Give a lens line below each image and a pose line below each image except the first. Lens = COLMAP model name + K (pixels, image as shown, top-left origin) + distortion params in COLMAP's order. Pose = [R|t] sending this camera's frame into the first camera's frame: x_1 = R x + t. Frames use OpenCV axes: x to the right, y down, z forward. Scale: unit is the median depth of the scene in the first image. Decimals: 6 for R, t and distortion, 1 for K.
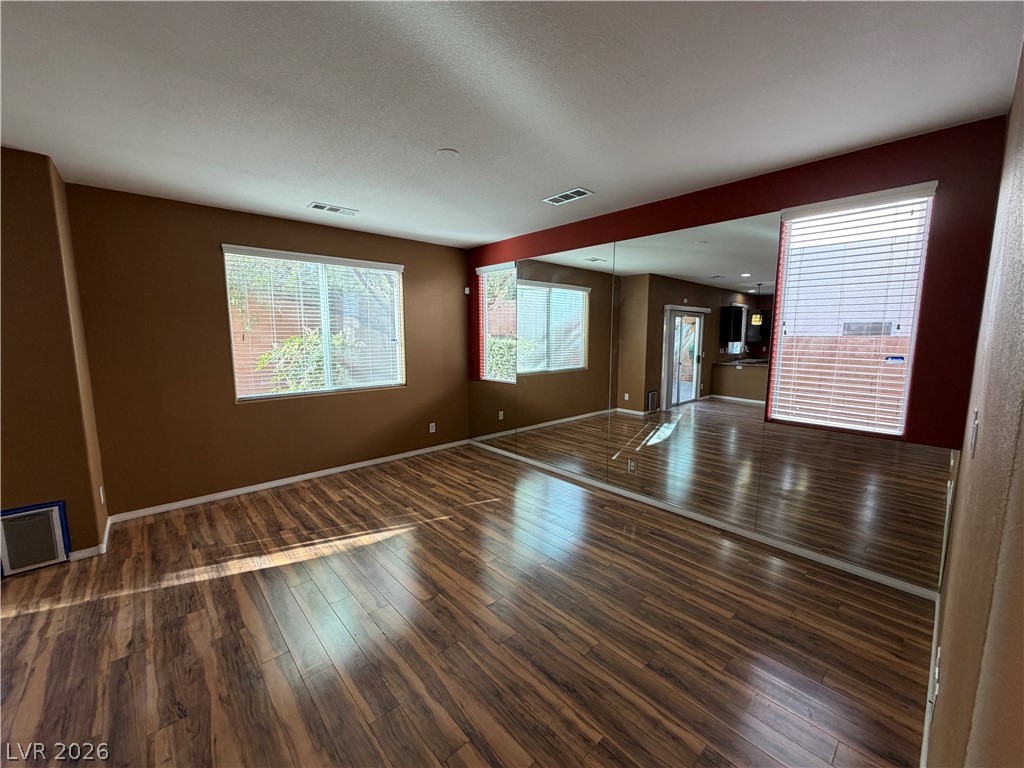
lens RADIAL K [[406.4, 0, 513.1], [0, 406.4, 389.3], [0, 0, 1]] dist [-0.001696, 0.000244]
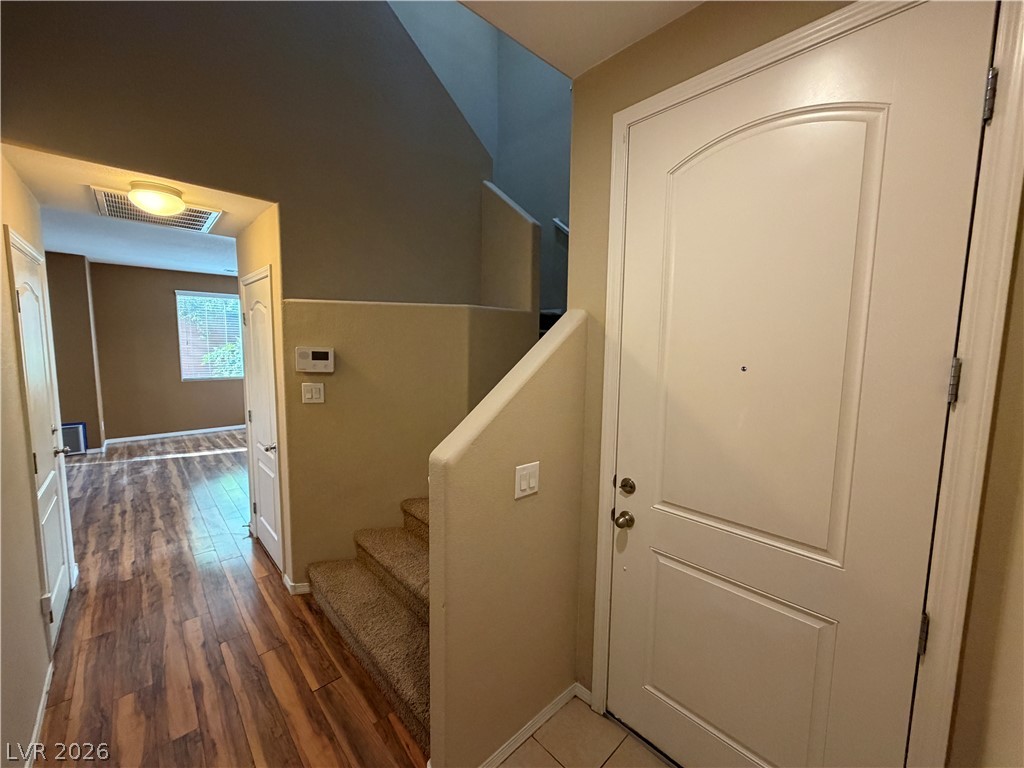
lens RADIAL K [[406.4, 0, 501.9], [0, 406.4, 380.7], [0, 0, 1]] dist [-0.001696, 0.000244]
pose [[0.999957, 0.008538, 0.003669, 0.878971], [-0.008318, 0.998375, -0.056367, 0.157058], [-0.004145, 0.056334, 0.998403, -0.957492]]
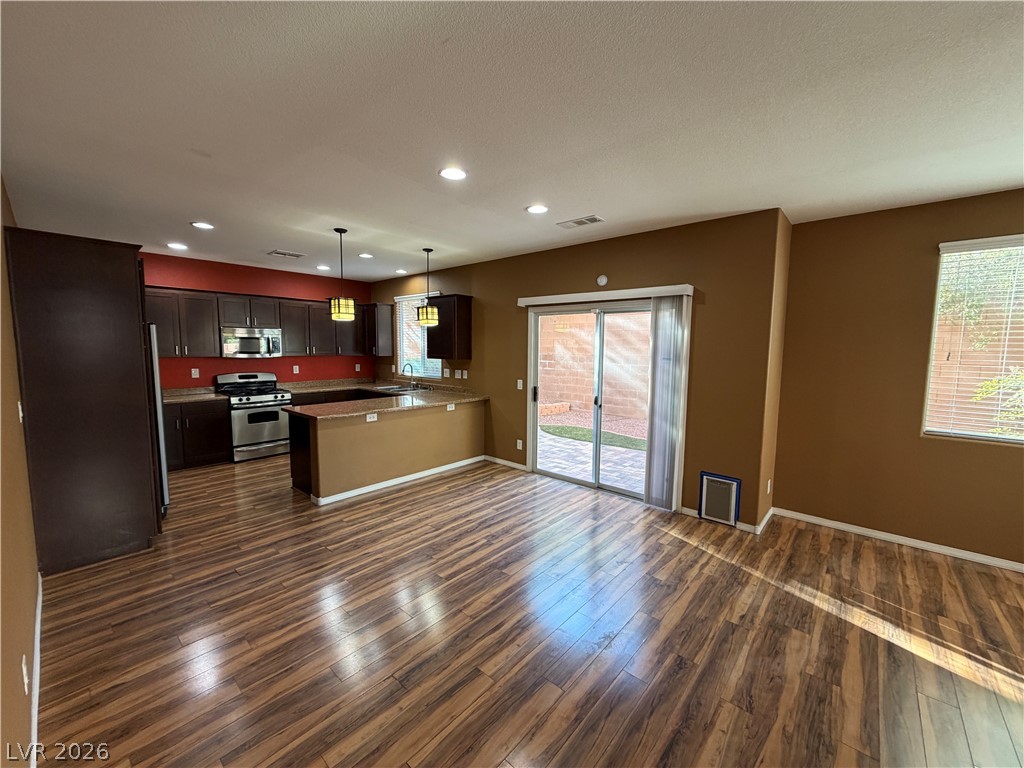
lens RADIAL K [[406.4, 0, 504.7], [0, 406.4, 388.6], [0, 0, 1]] dist [-0.001696, 0.000244]
pose [[0.100415, 0.104410, -0.989452, 0.045830], [-0.146904, 0.985135, 0.089045, -0.011772], [0.984041, 0.136413, 0.114261, 0.079193]]
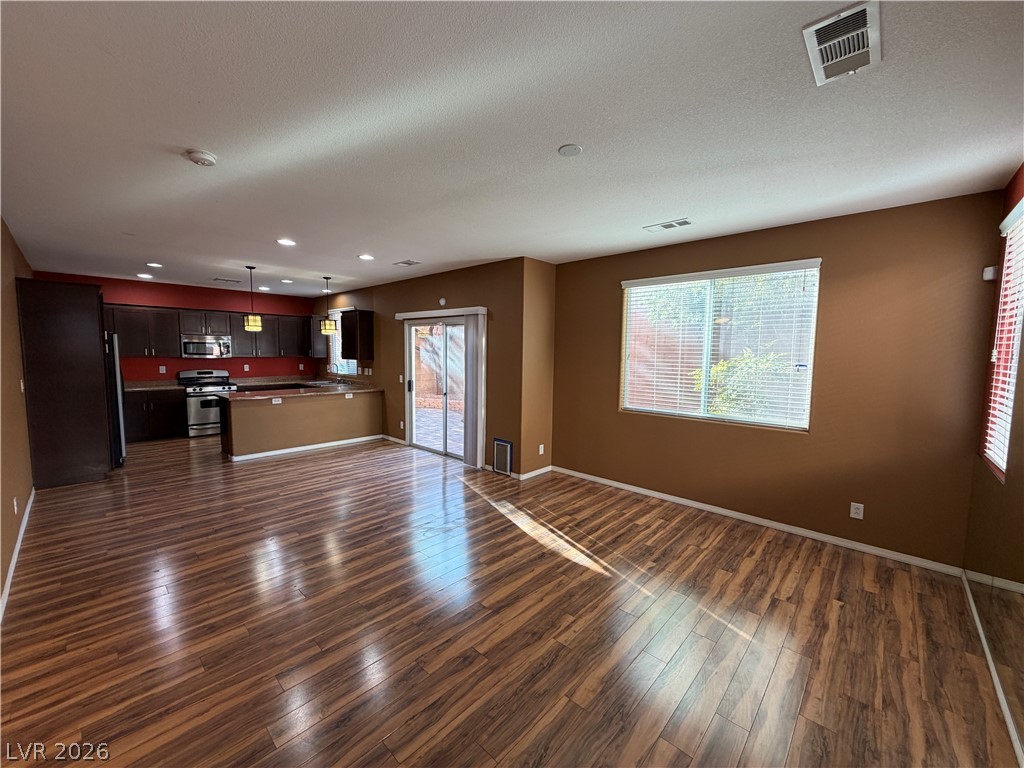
lens RADIAL K [[406.4, 0, 505.3], [0, 406.4, 388.1], [0, 0, 1]] dist [-0.001696, 0.000244]
pose [[0.071702, 0.091550, -0.993216, 0.647555], [-0.149820, 0.985470, 0.080020, -0.103536], [0.986110, 0.143066, 0.084377, 0.737585]]
